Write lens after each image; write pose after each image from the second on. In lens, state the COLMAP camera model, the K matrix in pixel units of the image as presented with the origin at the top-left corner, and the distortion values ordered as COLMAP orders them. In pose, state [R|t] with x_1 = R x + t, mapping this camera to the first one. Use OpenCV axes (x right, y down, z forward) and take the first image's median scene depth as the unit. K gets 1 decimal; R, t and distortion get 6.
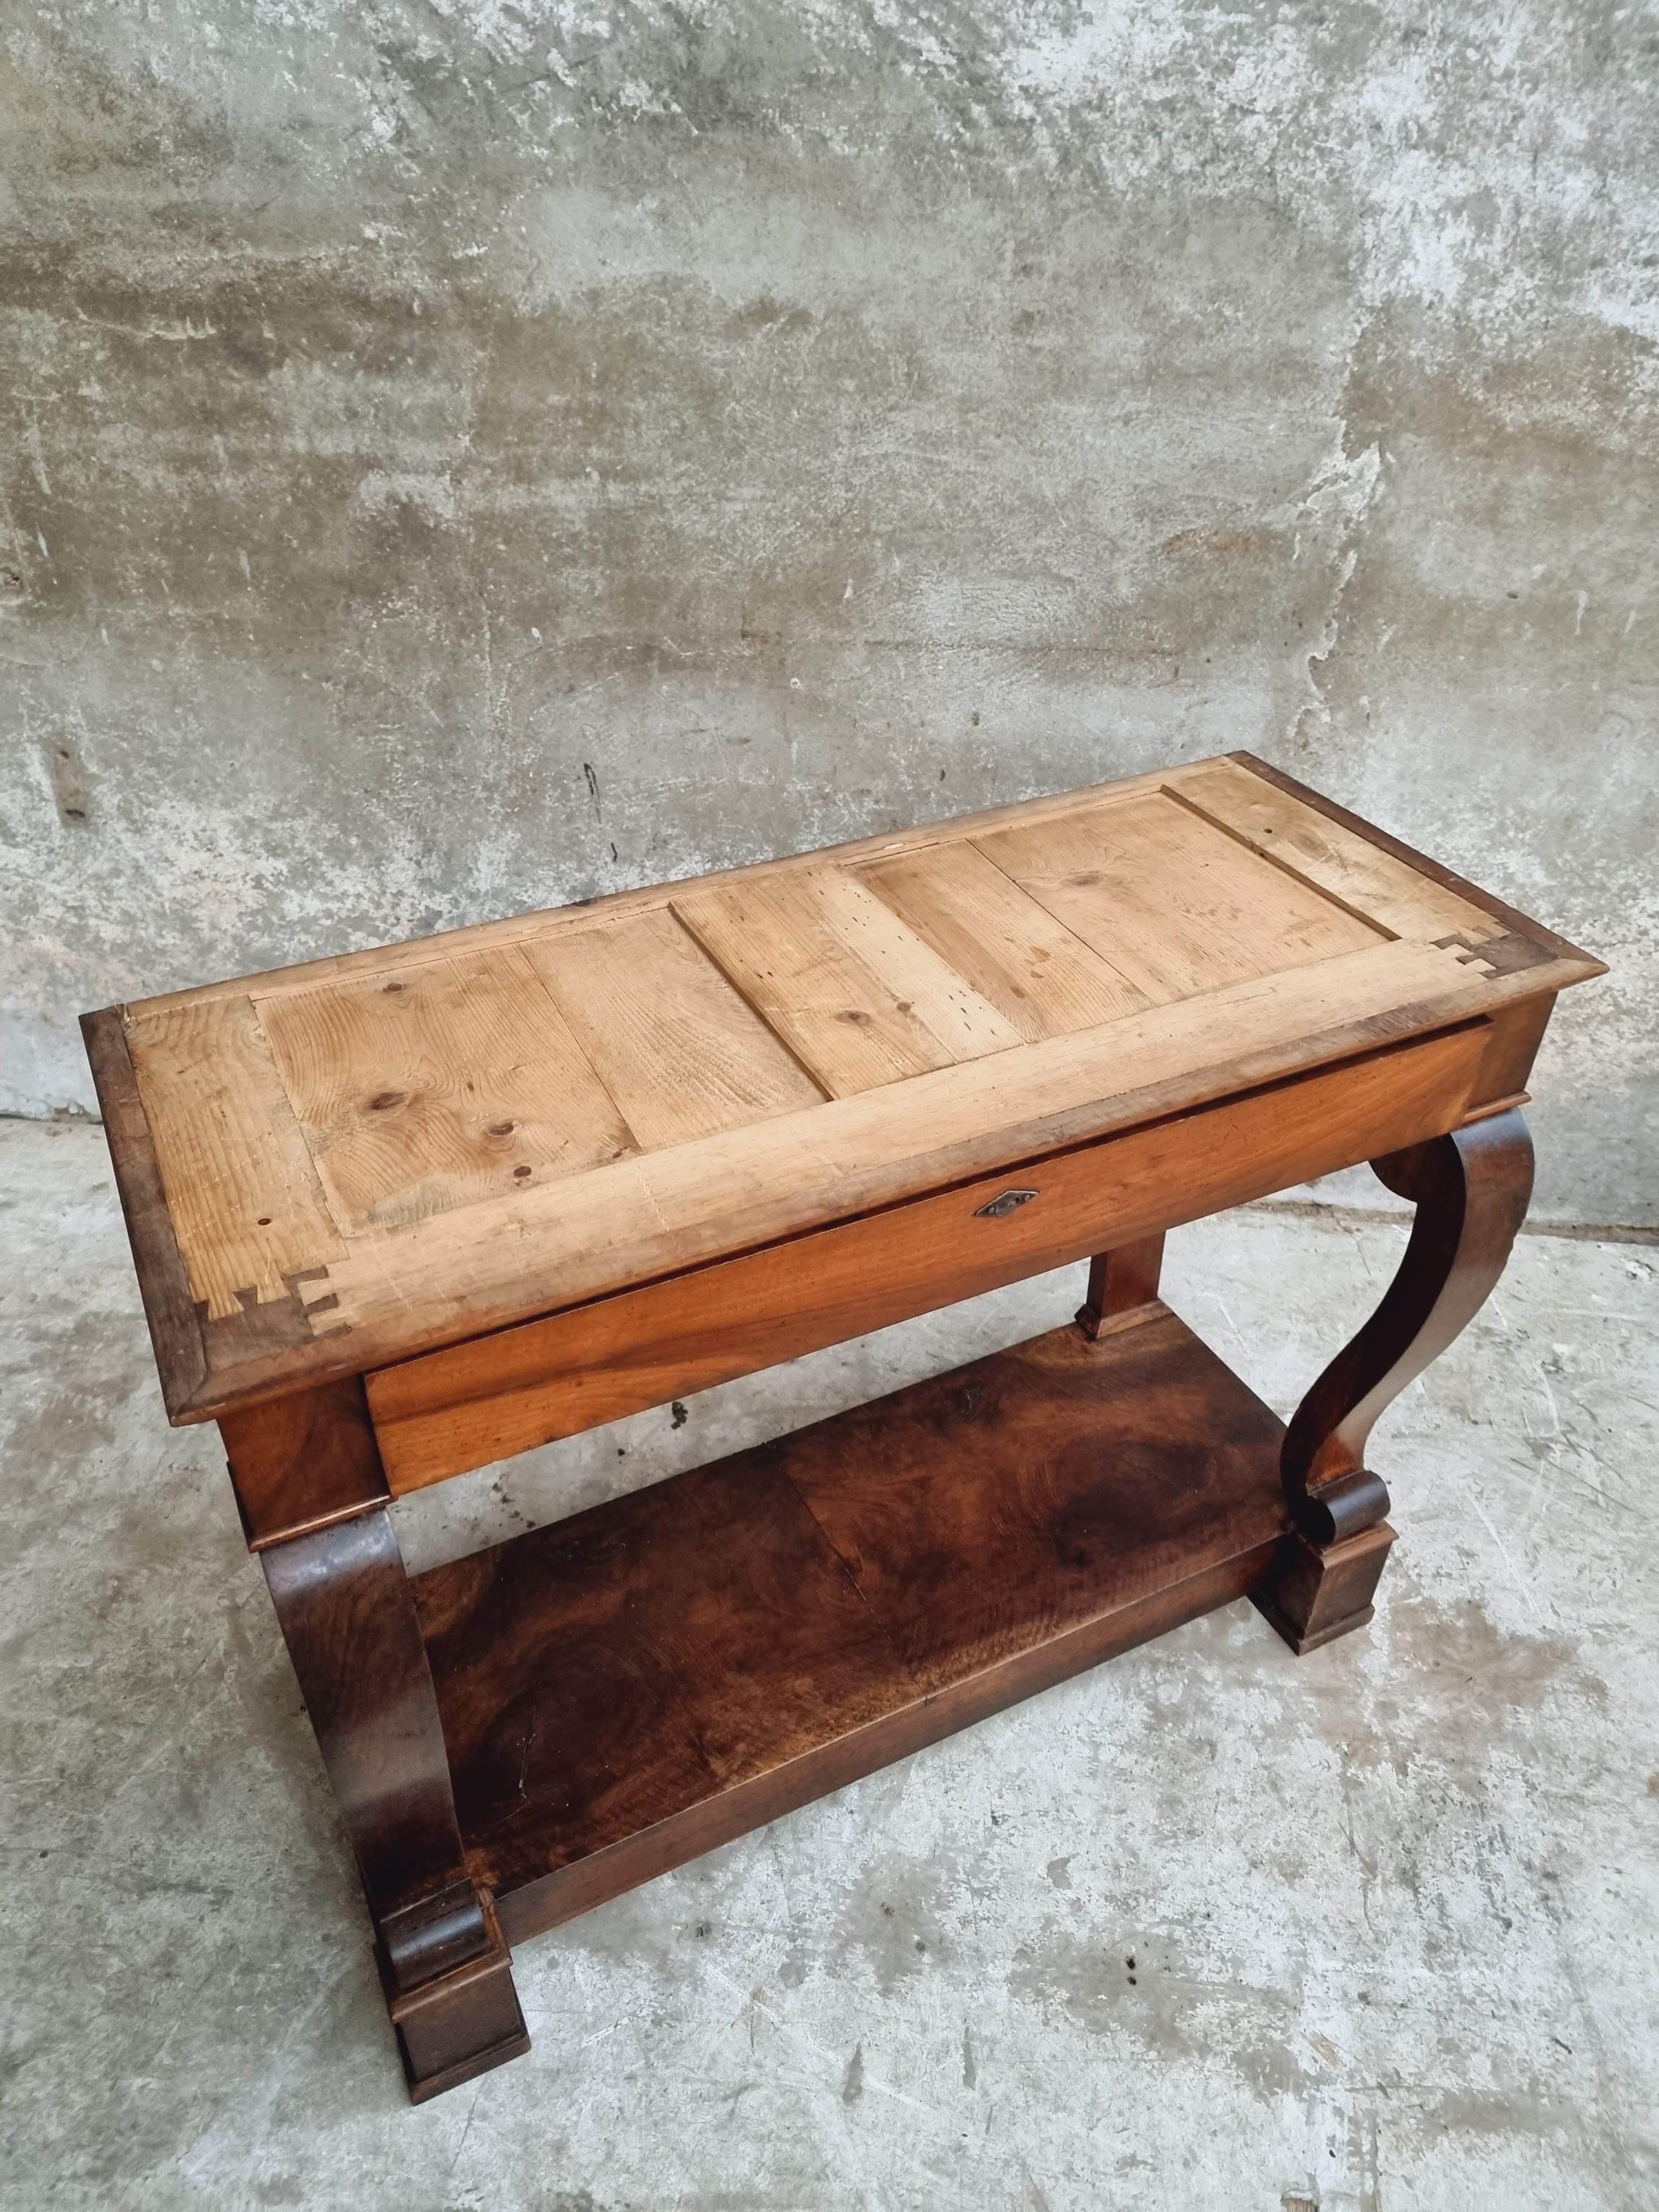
lens RADIAL K [[1545.7, 0, 812.5], [0, 1545.7, 1103.0], [0, 0, 1]] dist [0.074553, -0.072697]
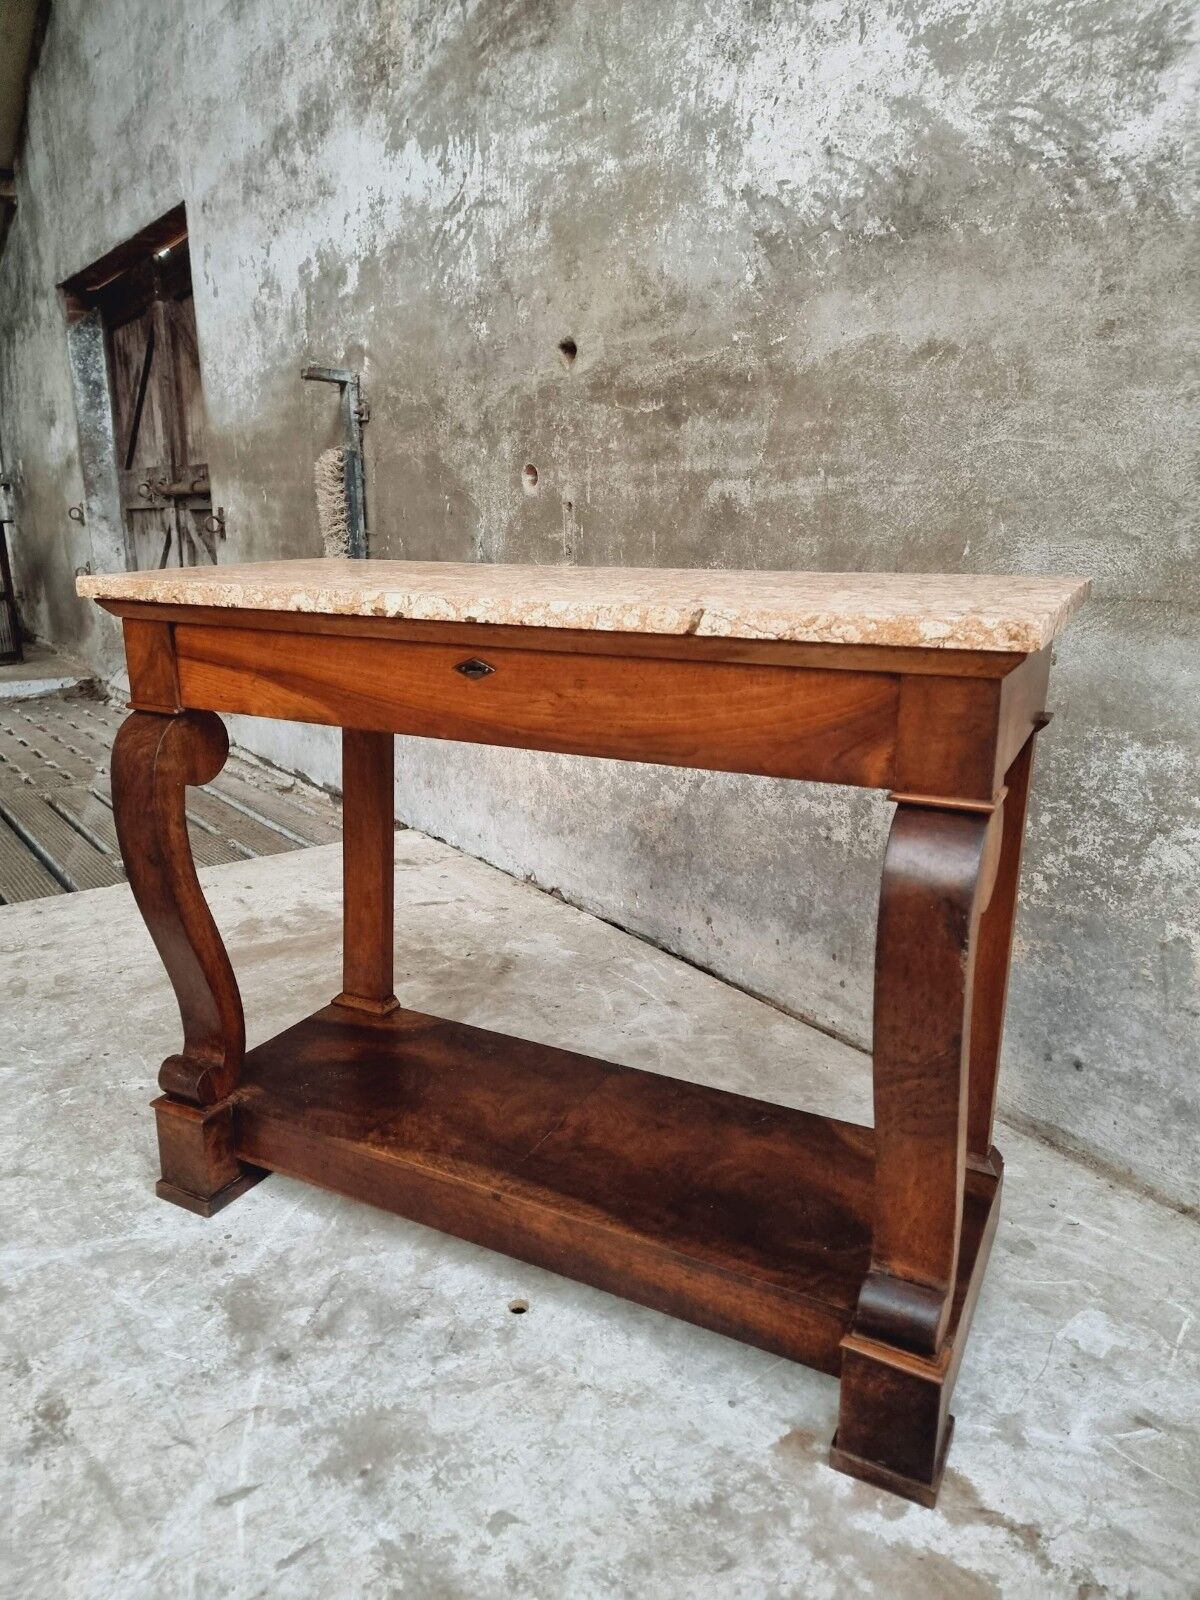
lens RADIAL K [[1111.9, 0, 571.8], [0, 1111.9, 791.0], [0, 0, 1]] dist [0.082279, -0.076439]
pose [[0.664035, 0.180527, -0.725581, 0.572359], [-0.435166, 0.882438, -0.178700, 0.169299], [0.608020, 0.434411, 0.664529, 0.306479]]
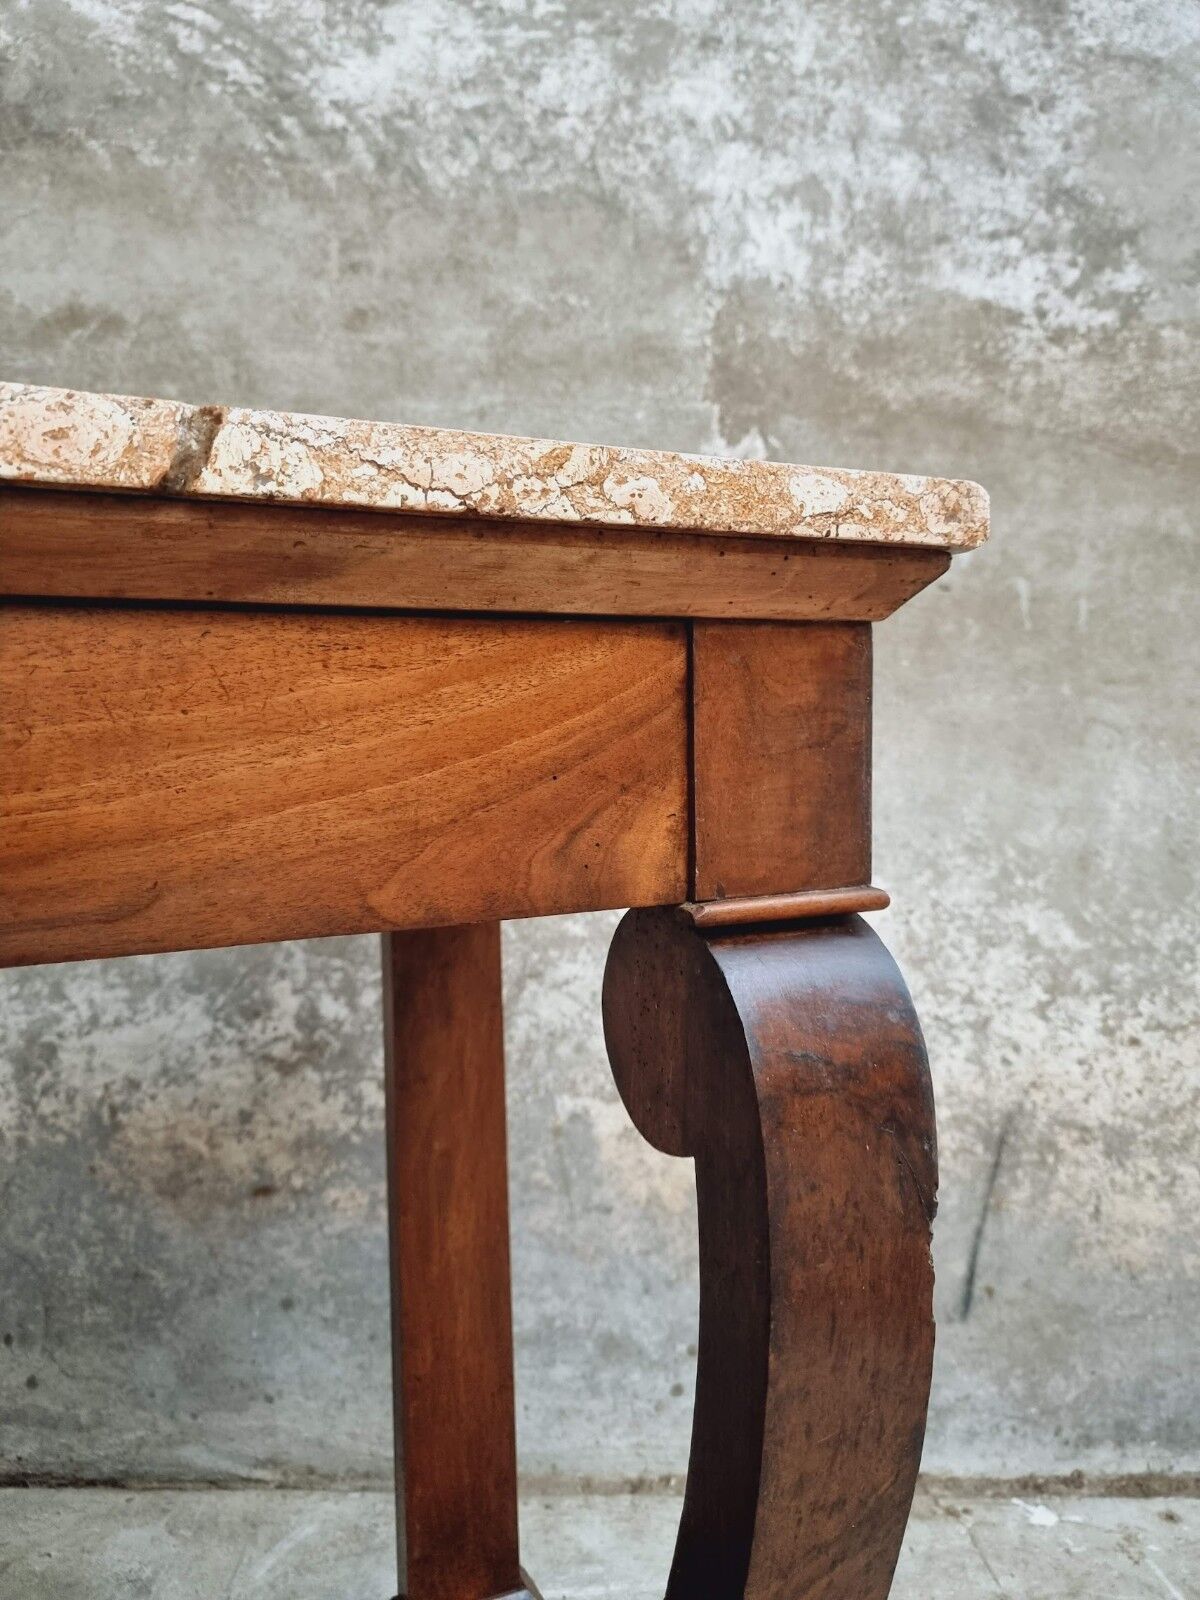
lens RADIAL K [[1141.0, 0, 596.2], [0, 1141.0, 786.7], [0, 0, 1]] dist [0.048525, -0.055654]
pose [[0.996145, -0.021391, 0.085073, 0.211661], [0.063923, 0.841166, -0.536986, 0.103690], [-0.060074, 0.540354, 0.839290, 0.575857]]
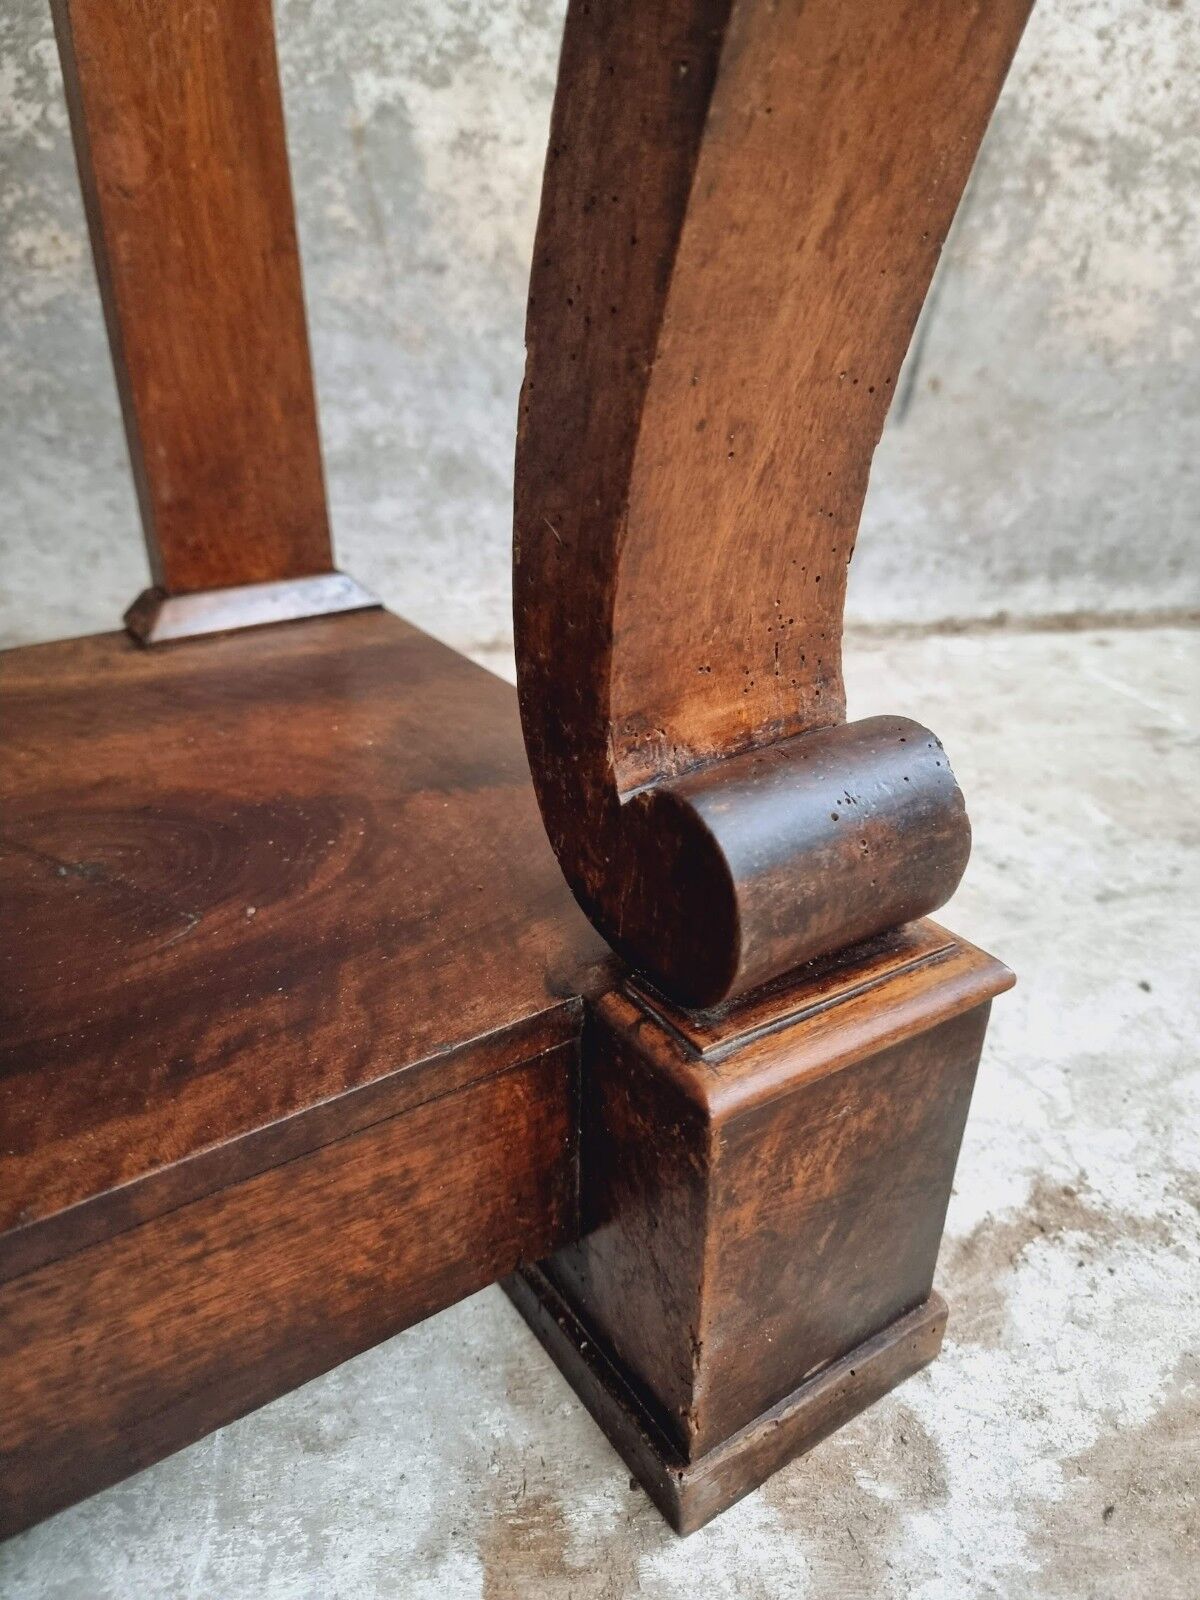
lens RADIAL K [[1142.1, 0, 587.8], [0, 1142.1, 805.1], [0, 0, 1]] dist [0.027275, -0.036263]
pose [[0.970852, -0.109652, 0.213126, 0.203817], [0.140618, 0.980678, -0.136006, 0.248499], [-0.194095, 0.162012, 0.967512, 0.850216]]
